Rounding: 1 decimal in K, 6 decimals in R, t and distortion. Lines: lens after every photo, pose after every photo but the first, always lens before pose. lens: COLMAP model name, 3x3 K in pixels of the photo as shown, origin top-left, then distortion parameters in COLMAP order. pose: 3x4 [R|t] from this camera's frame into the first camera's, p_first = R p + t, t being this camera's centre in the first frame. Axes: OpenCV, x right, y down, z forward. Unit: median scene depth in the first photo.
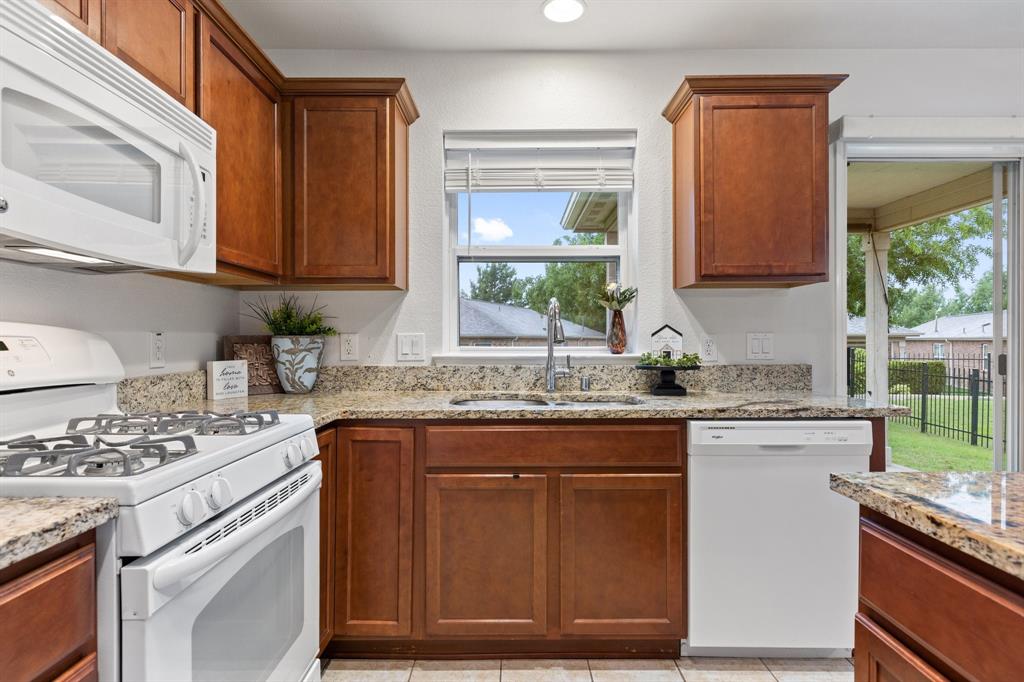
lens RADIAL K [[559.1, 0, 512.0], [0, 559.1, 341.0], [0, 0, 1]] dist [0.002704, 0.000304]
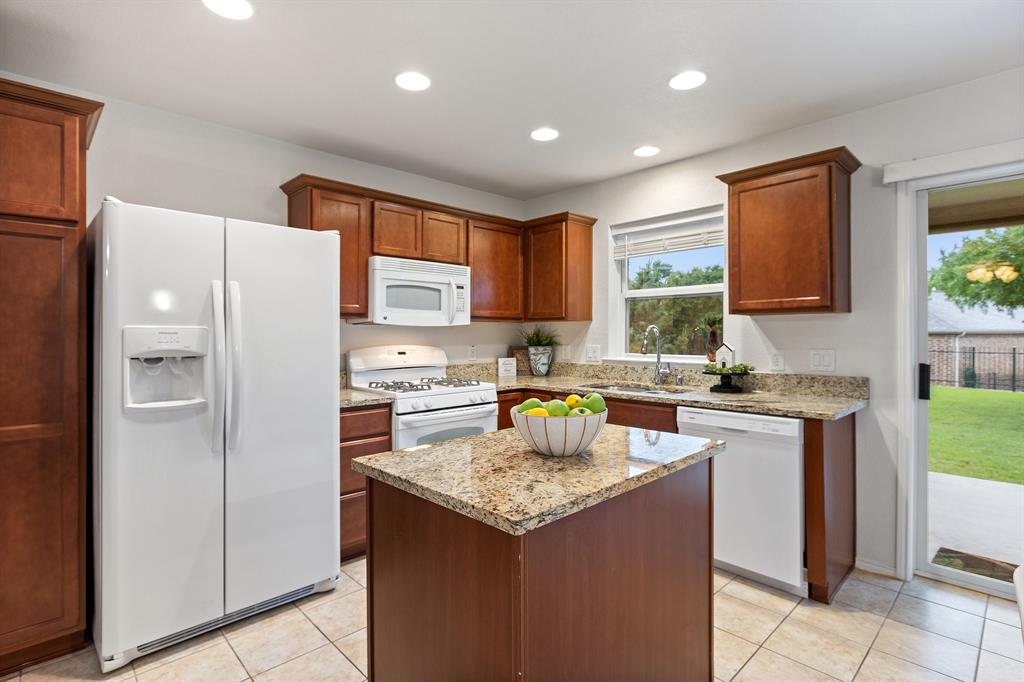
lens RADIAL K [[498.8, 0, 512.0], [0, 498.8, 341.0], [0, 0, 1]] dist [-0.000693, -0.000009]
pose [[0.693934, 0.010197, -0.719967, 0.860166], [0.000331, 0.999895, 0.014481, -0.056412], [0.720039, -0.010287, 0.693858, -0.291729]]
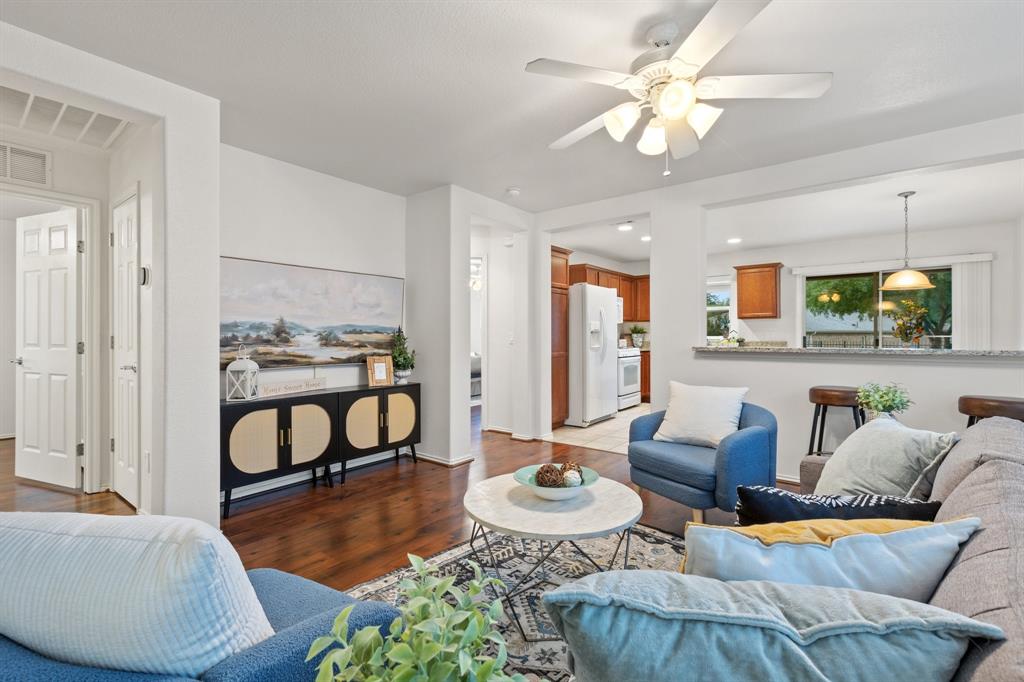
lens RADIAL K [[442.7, 0, 512.0], [0, 442.7, 341.0], [0, 0, 1]] dist [-0.000764, -0.000032]
pose [[0.785470, 0.005353, -0.618876, 0.984364], [0.003511, 0.999908, 0.013106, -0.000891], [0.618889, -0.012467, 0.785379, -2.316562]]
